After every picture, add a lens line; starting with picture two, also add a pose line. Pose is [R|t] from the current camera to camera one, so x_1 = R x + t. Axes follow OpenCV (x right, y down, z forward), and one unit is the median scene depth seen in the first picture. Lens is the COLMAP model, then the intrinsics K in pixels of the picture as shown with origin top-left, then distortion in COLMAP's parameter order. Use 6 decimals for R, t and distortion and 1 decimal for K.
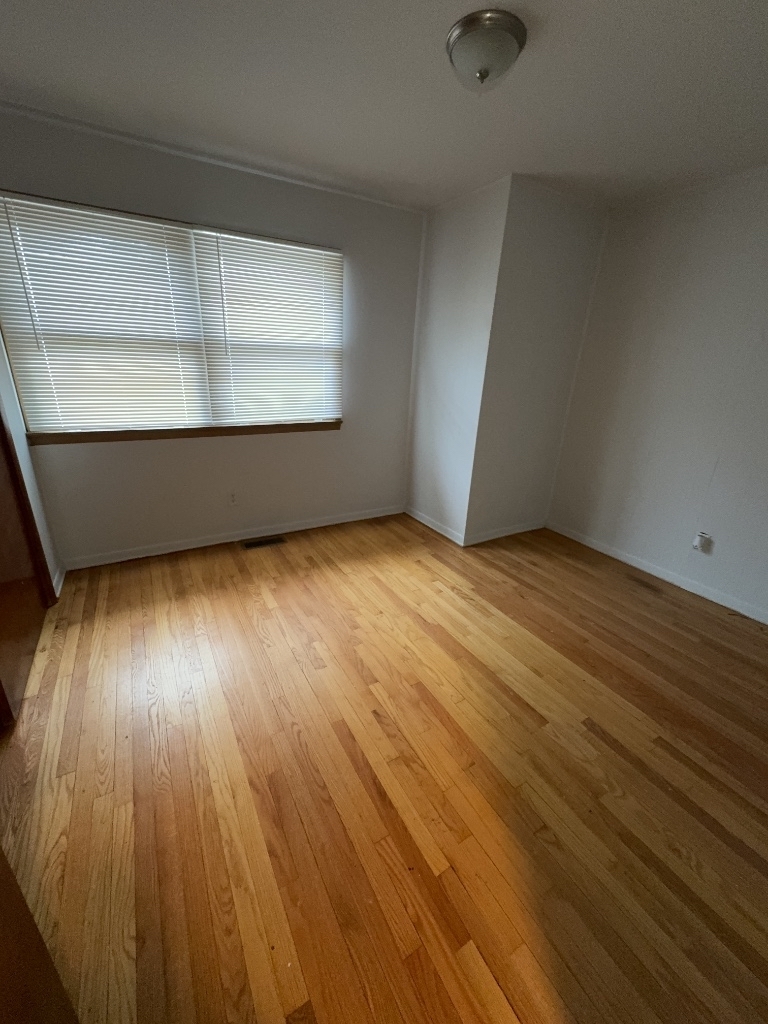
lens RADIAL K [[408.8, 0, 382.5], [0, 408.8, 511.6], [0, 0, 1]] dist [-0.001176, -0.000317]
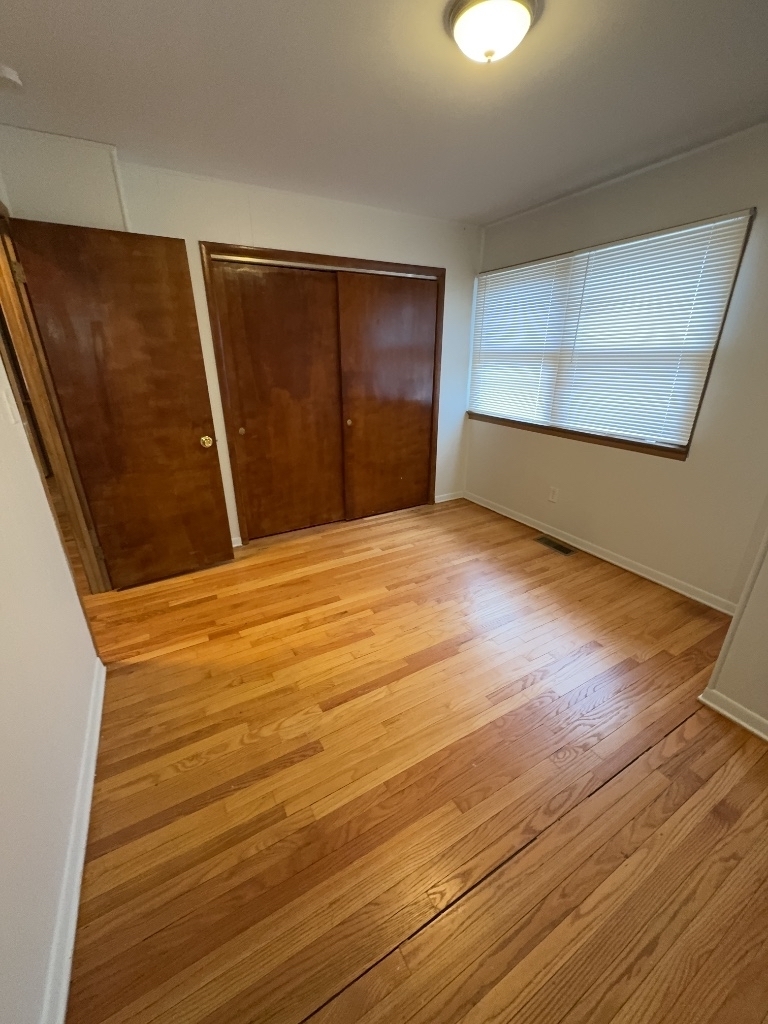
lens RADIAL K [[408.8, 0, 384.0], [0, 408.8, 512.1], [0, 0, 1]] dist [-0.001176, -0.000317]
pose [[-0.013834, 0.324794, -0.945684, 0.803214], [-0.351208, 0.883936, 0.308724, -0.199649], [0.936195, 0.336403, 0.101841, 0.573575]]
